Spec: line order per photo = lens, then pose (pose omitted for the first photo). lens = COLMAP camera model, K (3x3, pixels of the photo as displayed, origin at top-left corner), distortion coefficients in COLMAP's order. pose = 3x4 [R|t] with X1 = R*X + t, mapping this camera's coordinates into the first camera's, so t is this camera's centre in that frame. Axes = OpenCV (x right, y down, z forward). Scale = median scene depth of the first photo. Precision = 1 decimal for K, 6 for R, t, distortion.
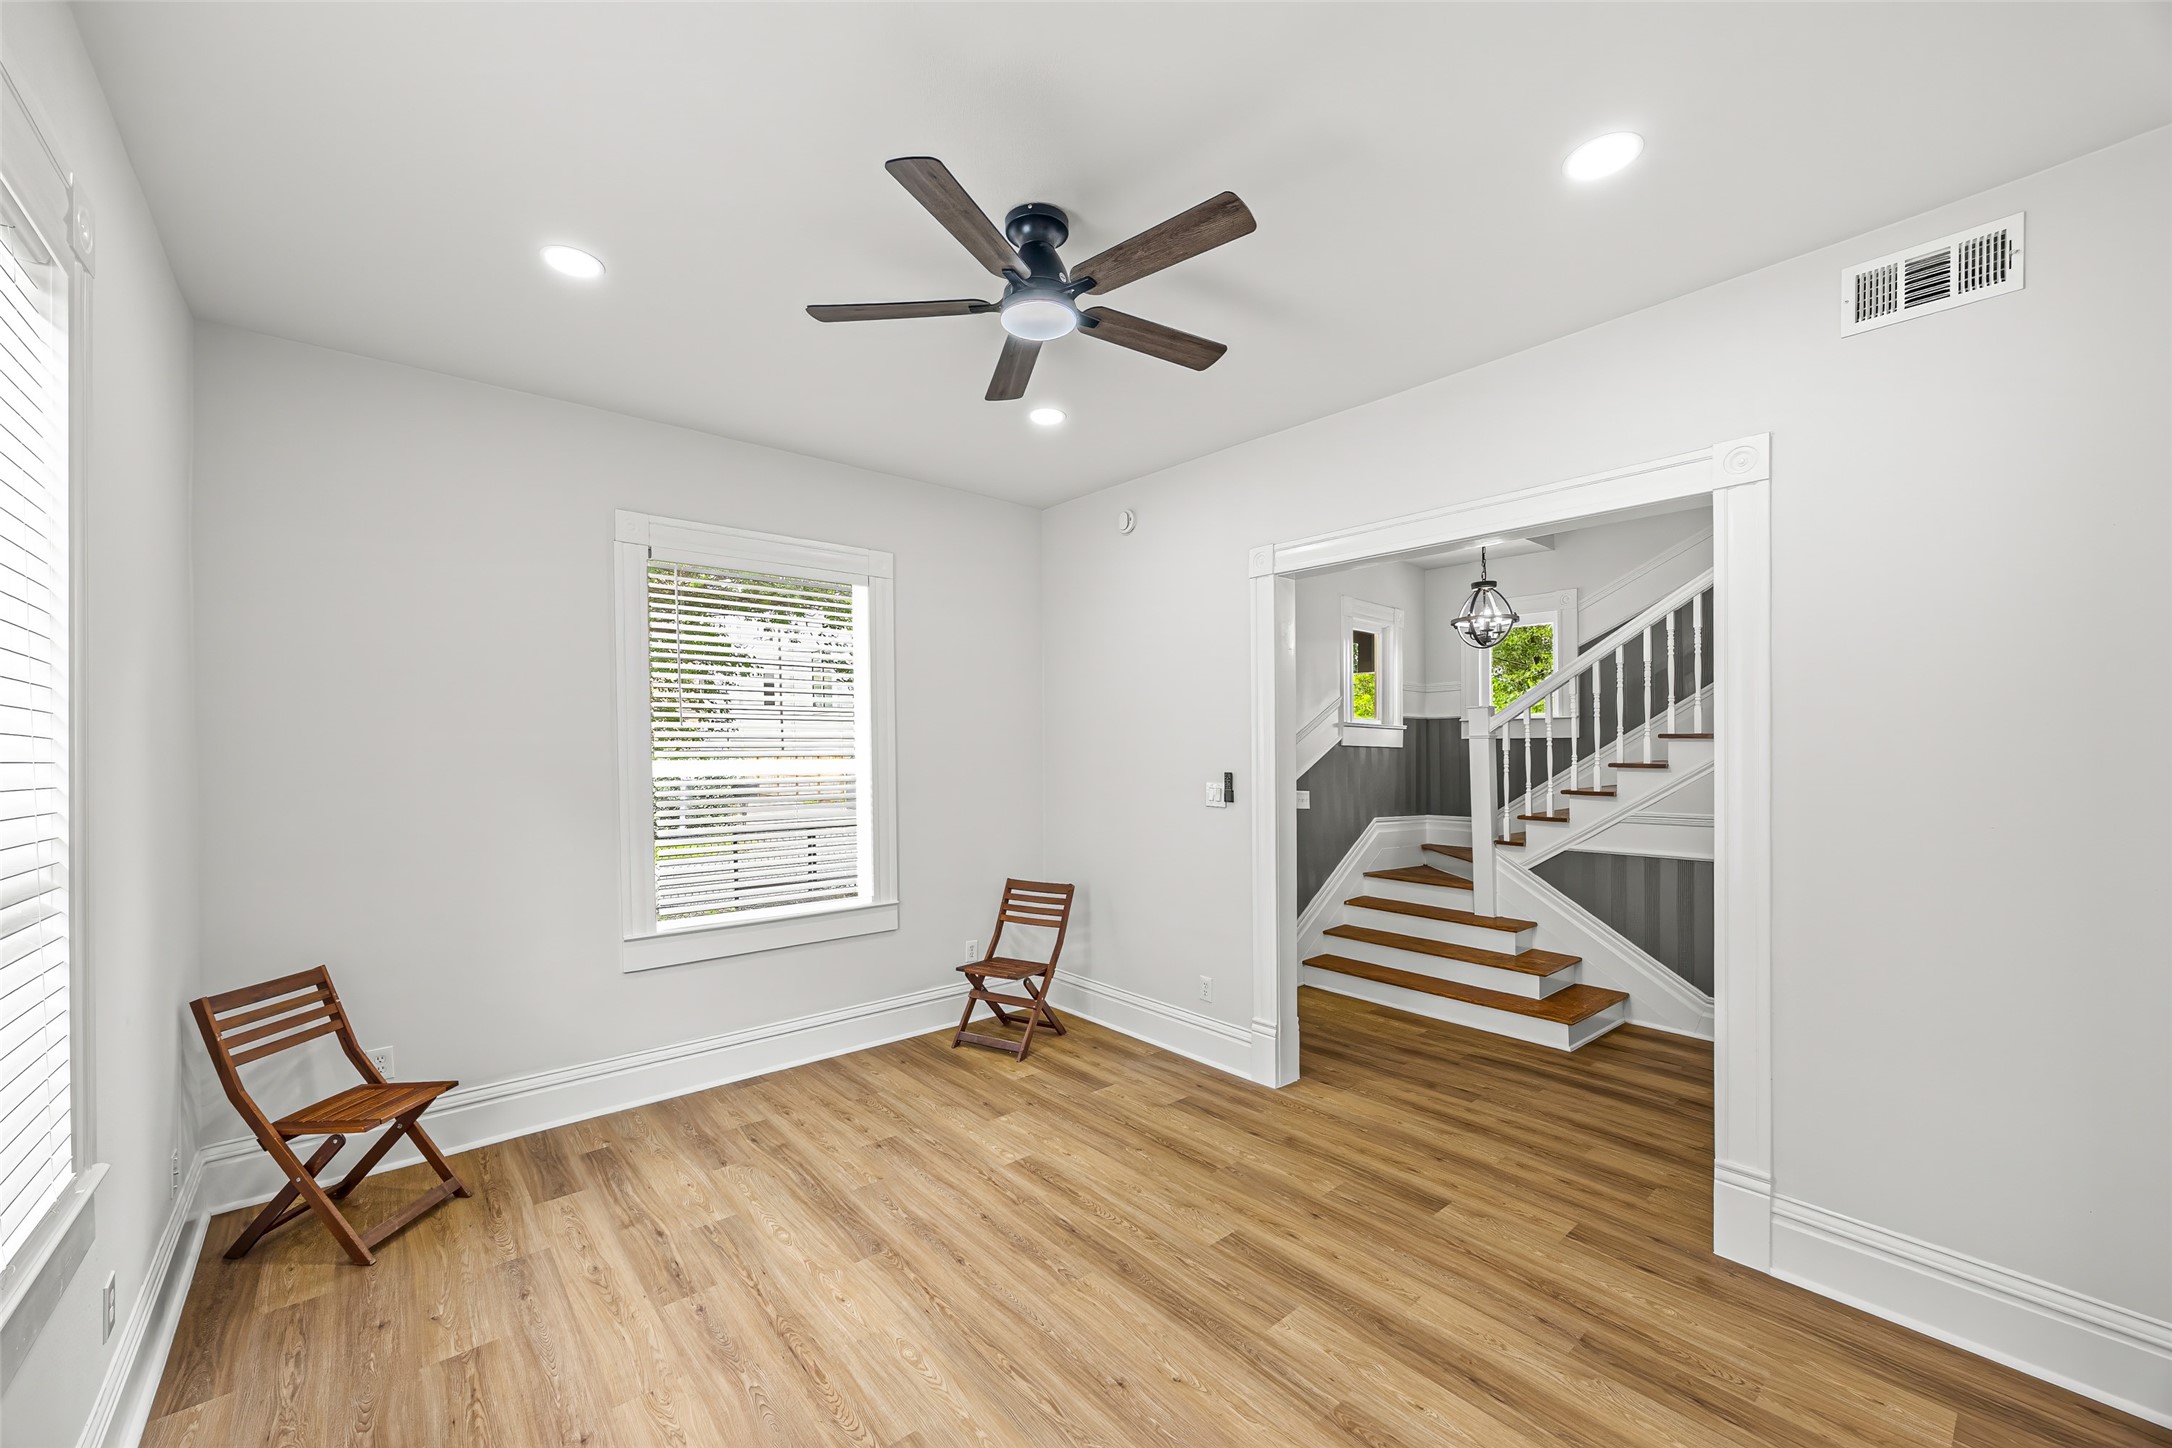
lens RADIAL K [[830.5, 0, 1081.6], [0, 830.5, 746.4], [0, 0, 1]] dist [-0.003765, -0.000414]
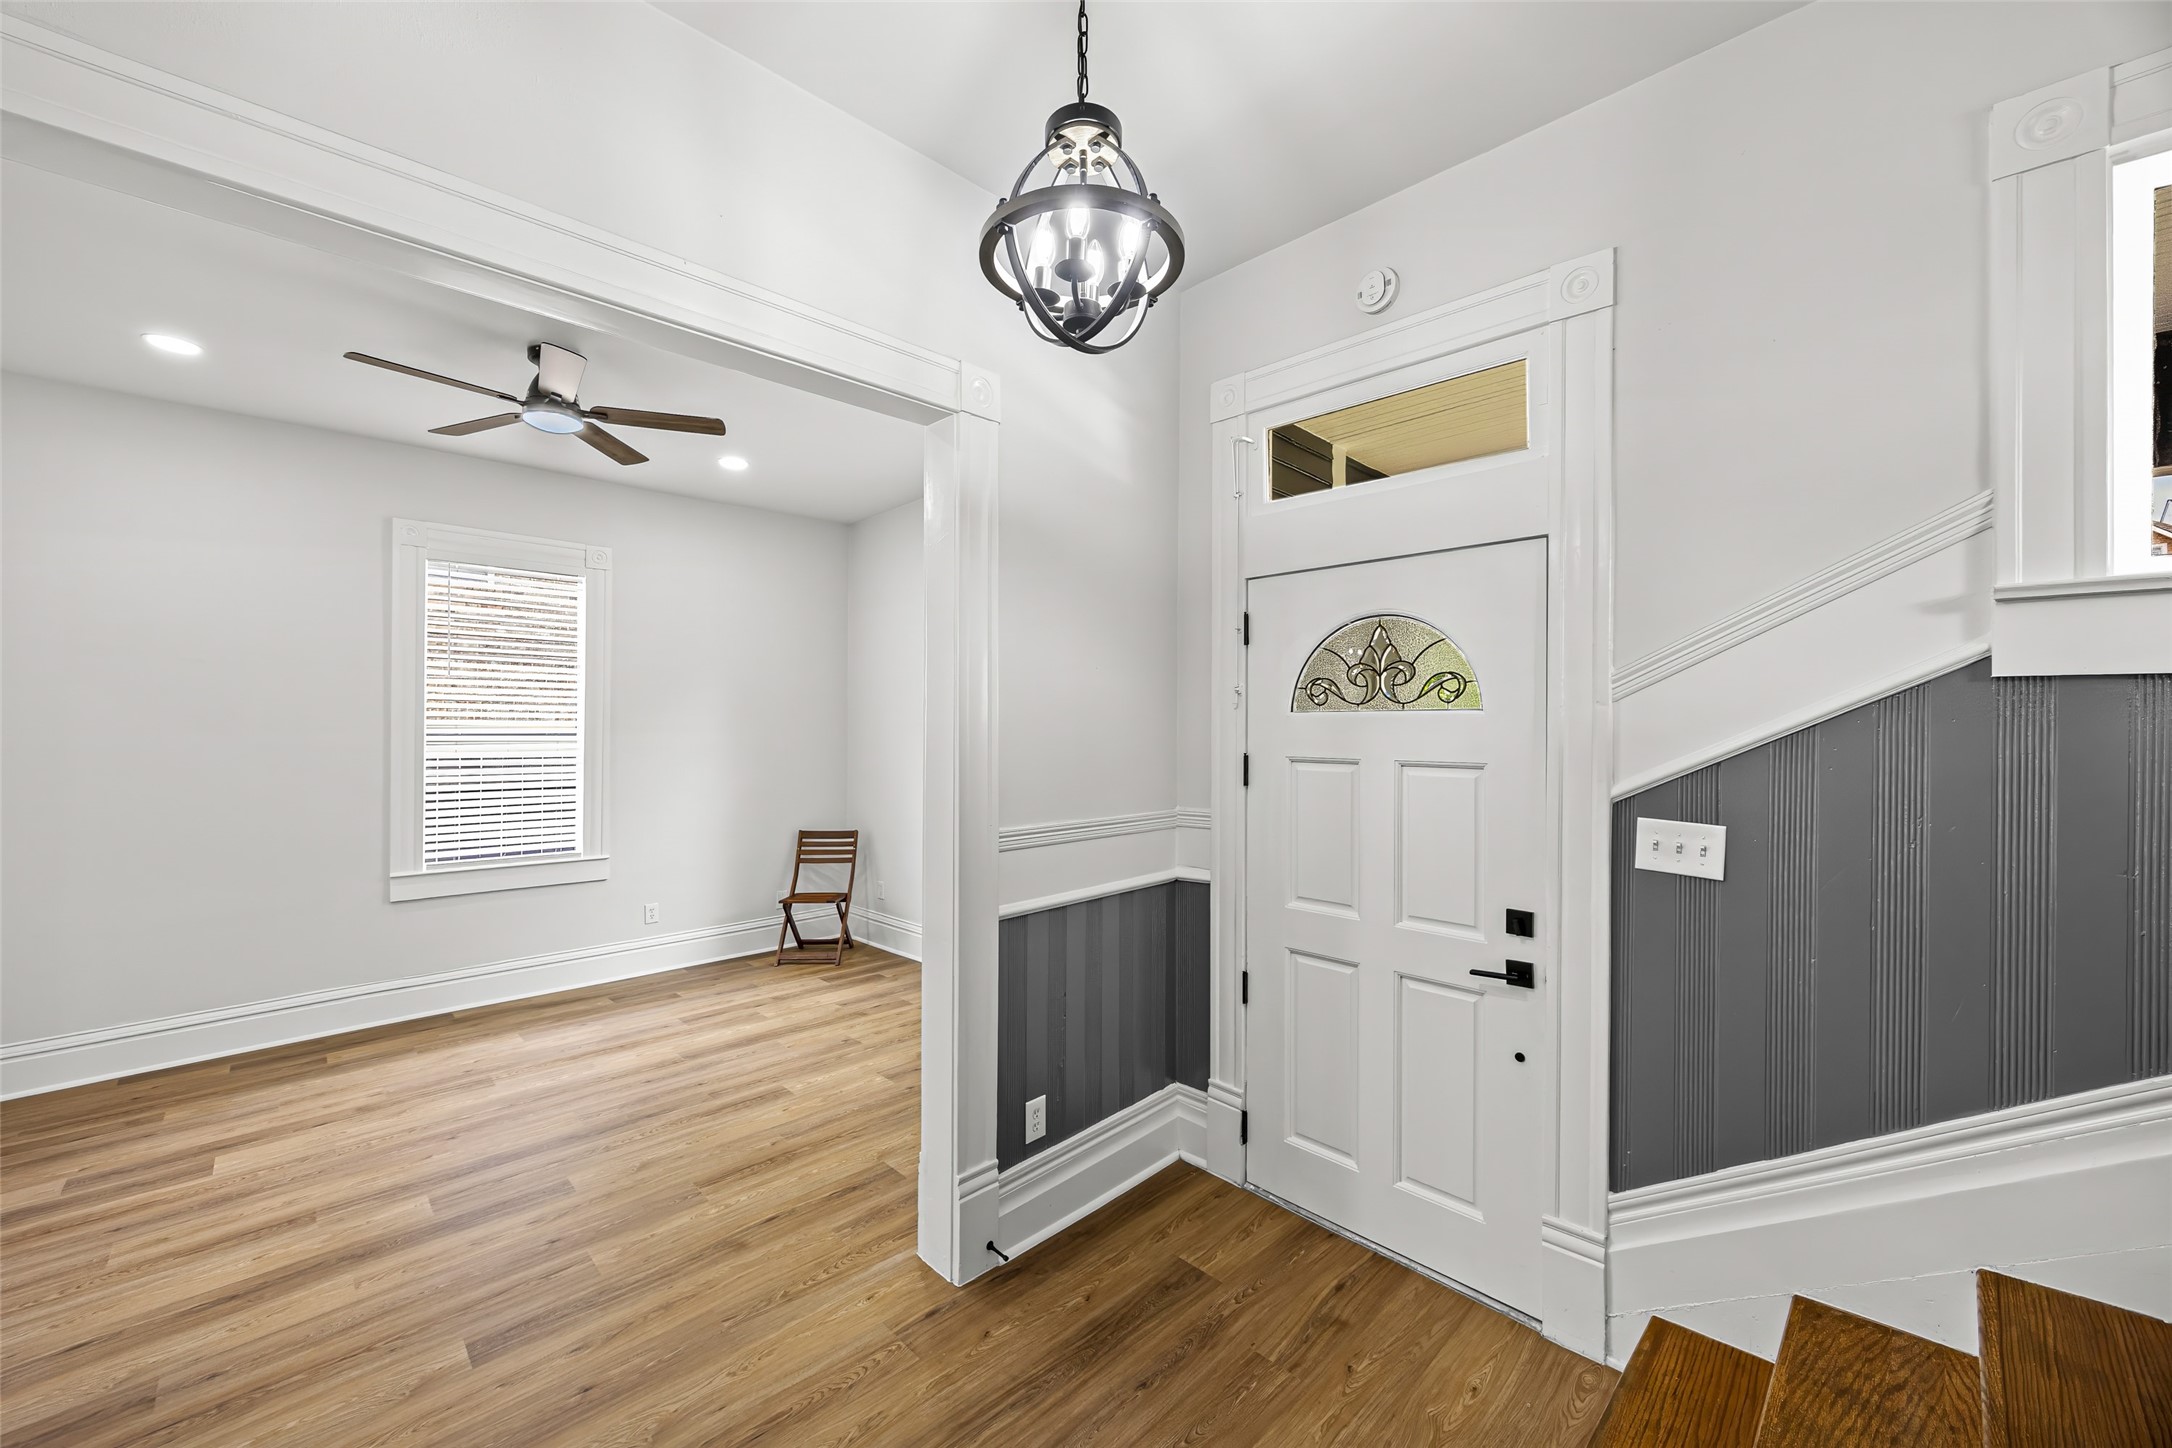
lens RADIAL K [[830.5, 0, 1087.1], [0, 830.5, 731.9], [0, 0, 1]] dist [-0.003765, -0.000414]
pose [[0.069818, 0.002663, -0.997556, 1.194547], [0.011942, 0.999923, 0.003505, 0.025416], [0.997488, -0.012158, 0.069781, 1.503628]]
